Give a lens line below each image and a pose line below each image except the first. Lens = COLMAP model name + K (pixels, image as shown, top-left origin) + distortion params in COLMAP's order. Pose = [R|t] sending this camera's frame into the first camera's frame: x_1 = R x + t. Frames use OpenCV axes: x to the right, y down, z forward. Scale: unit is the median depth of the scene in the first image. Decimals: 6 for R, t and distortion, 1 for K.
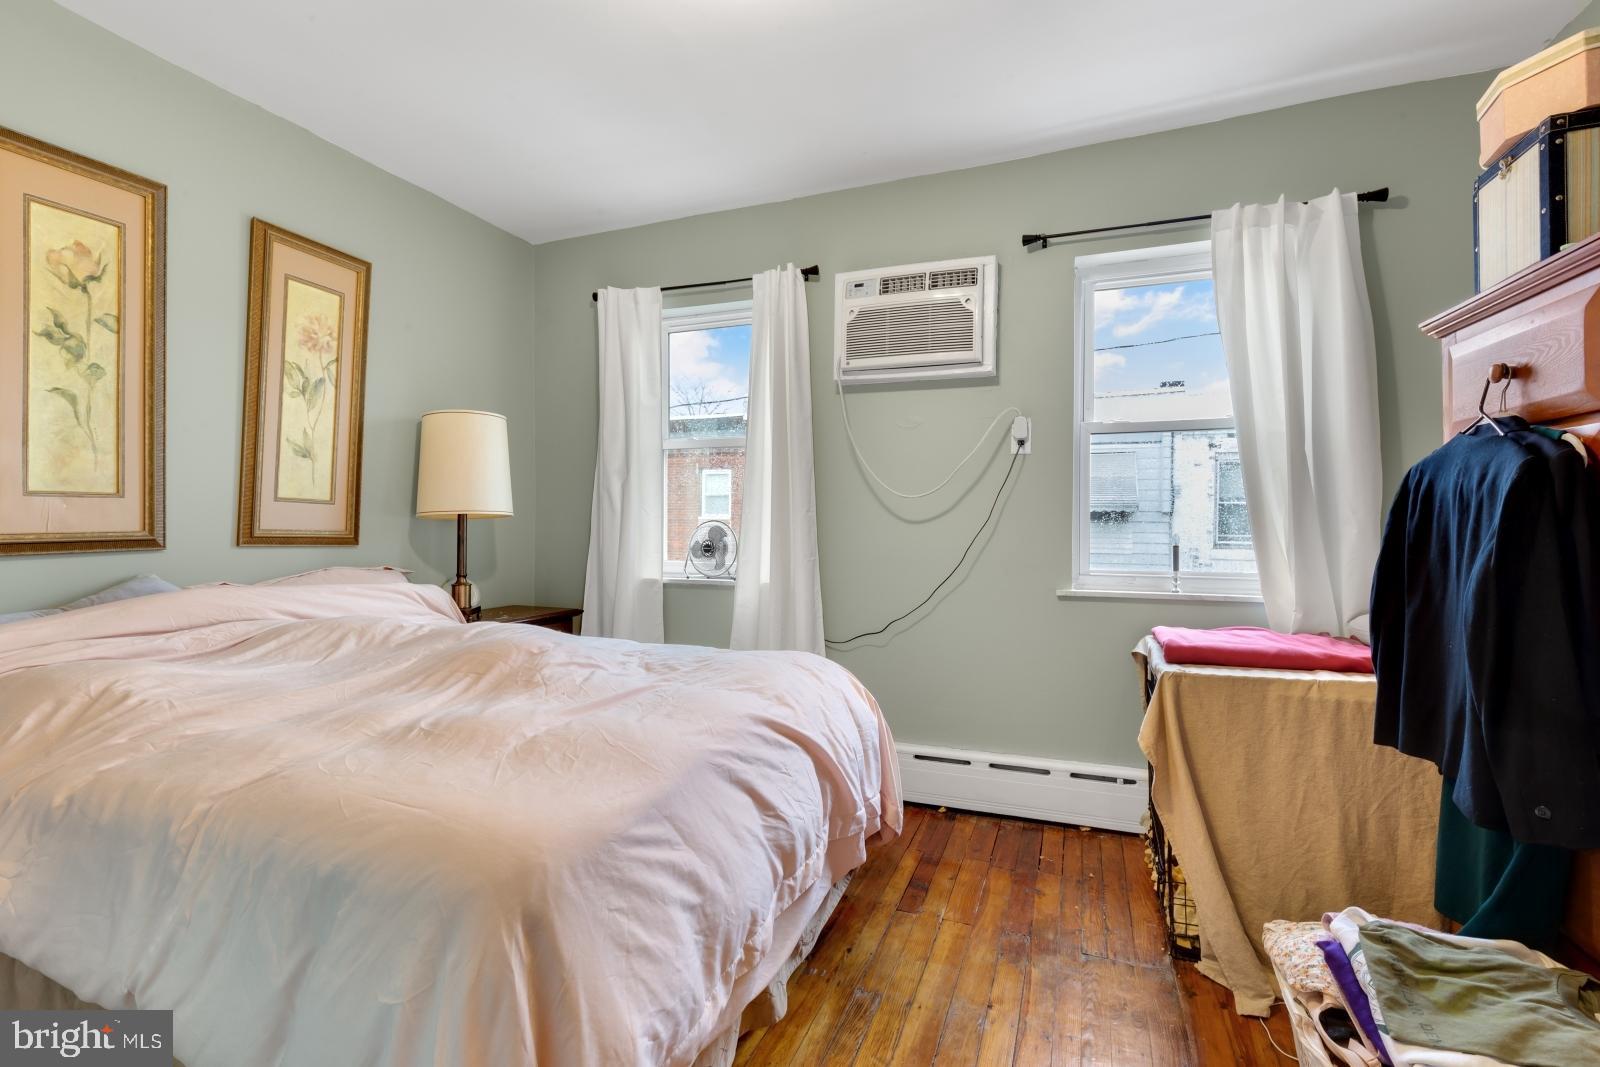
lens RADIAL K [[721.7, 0, 798.1], [0, 721.7, 514.3], [0, 0, 1]] dist [-0.002320, -0.000224]
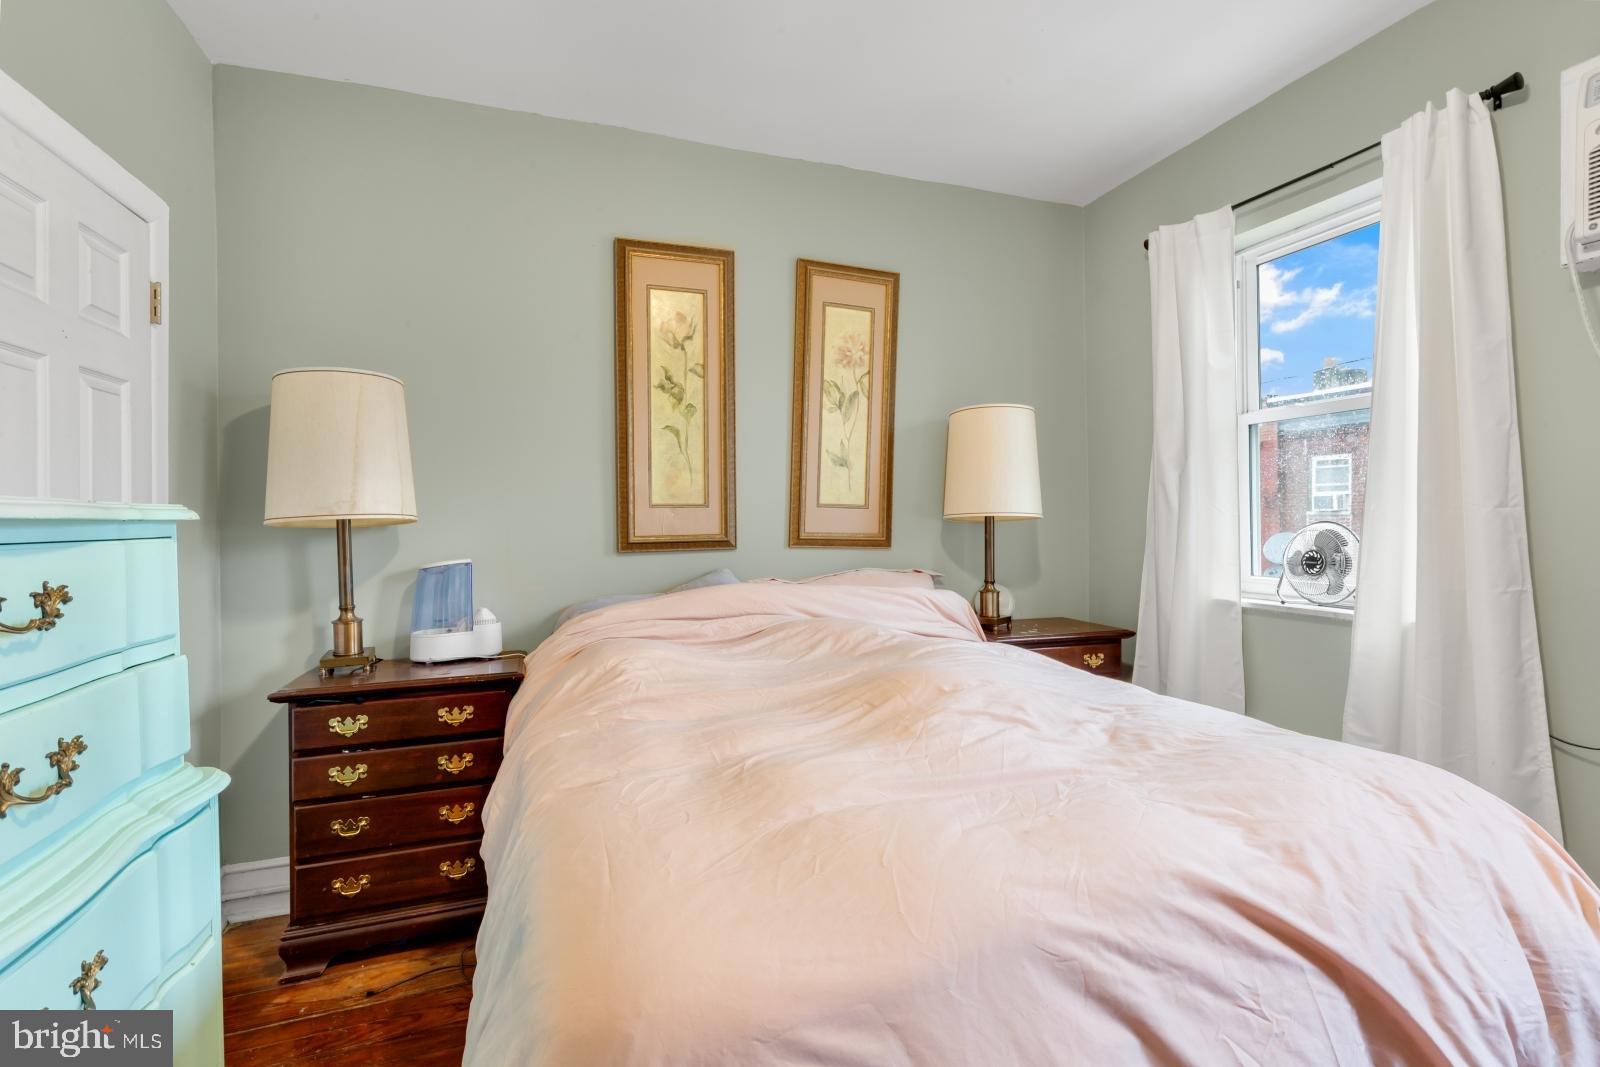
lens RADIAL K [[721.7, 0, 798.1], [0, 721.7, 514.3], [0, 0, 1]] dist [-0.002320, -0.000224]
pose [[0.652417, -0.011705, -0.757770, 0.115124], [0.013984, 0.999896, -0.003405, -0.004348], [0.757731, -0.008375, 0.652513, 0.279285]]
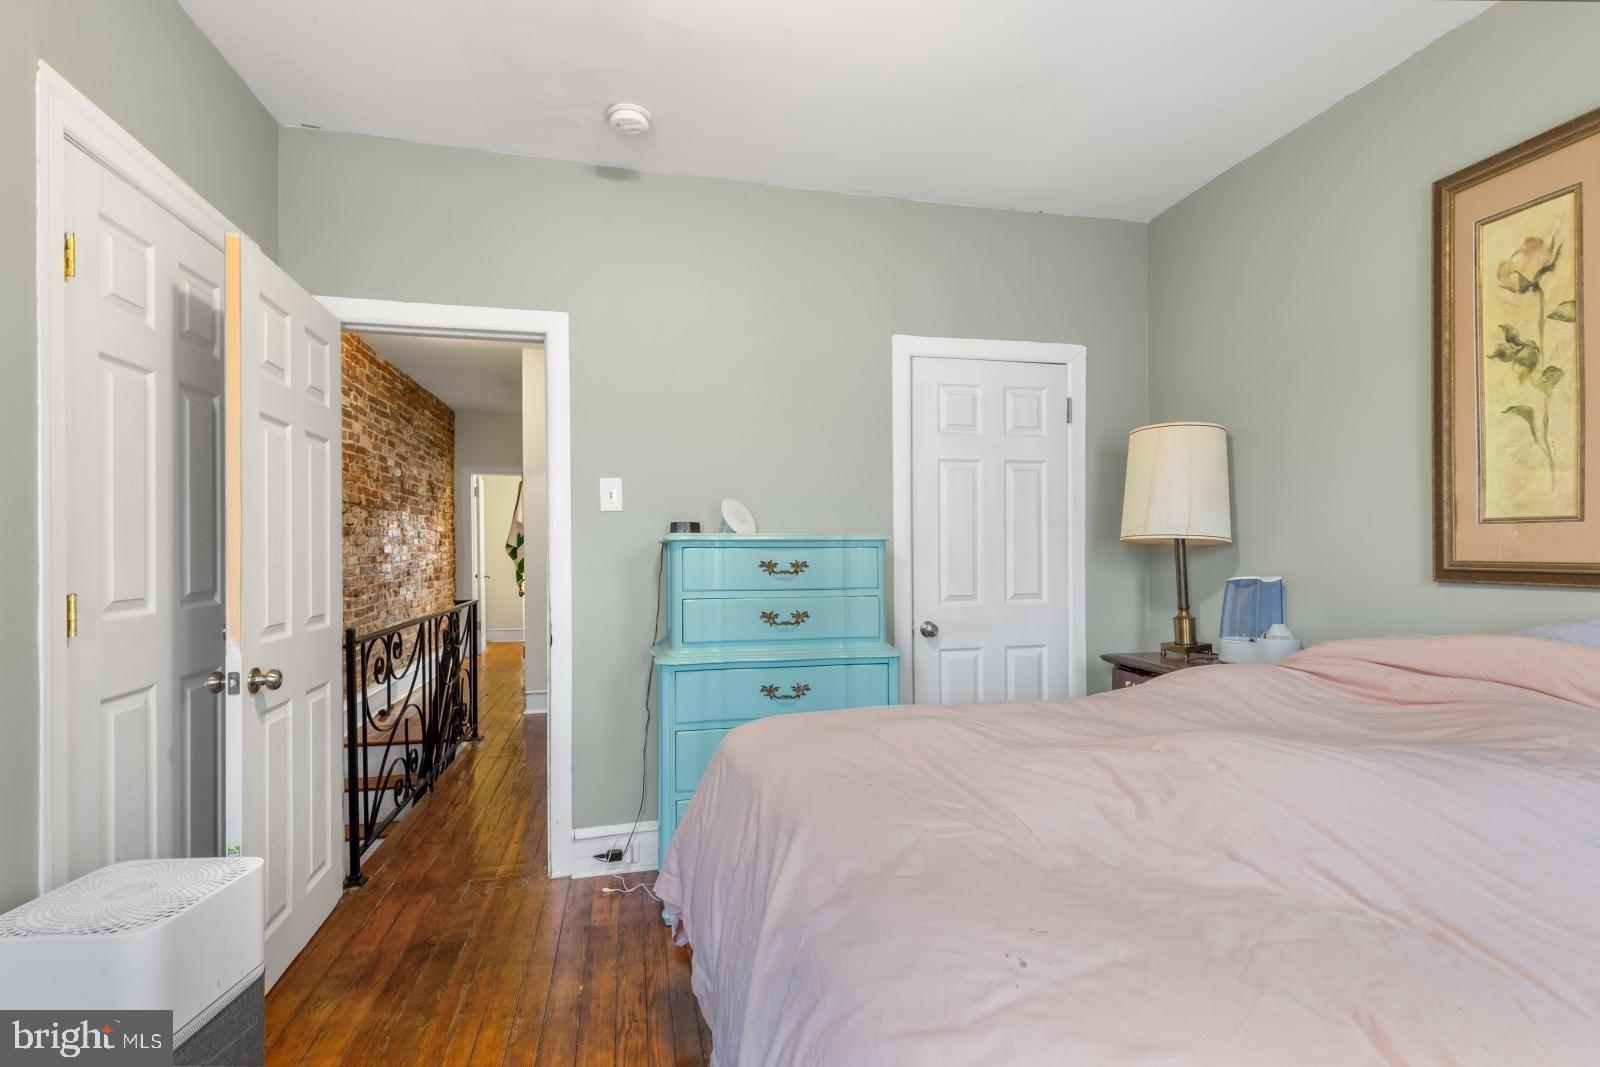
lens RADIAL K [[727.6, 0, 800.0], [0, 727.6, 533.5], [0, 0, 1]] dist [0.002901, -0.000672]
pose [[-0.824399, -0.005195, -0.565985, 0.236044], [0.004927, 0.999854, -0.016354, -0.000181], [0.565987, -0.016270, -0.824253, 1.113019]]
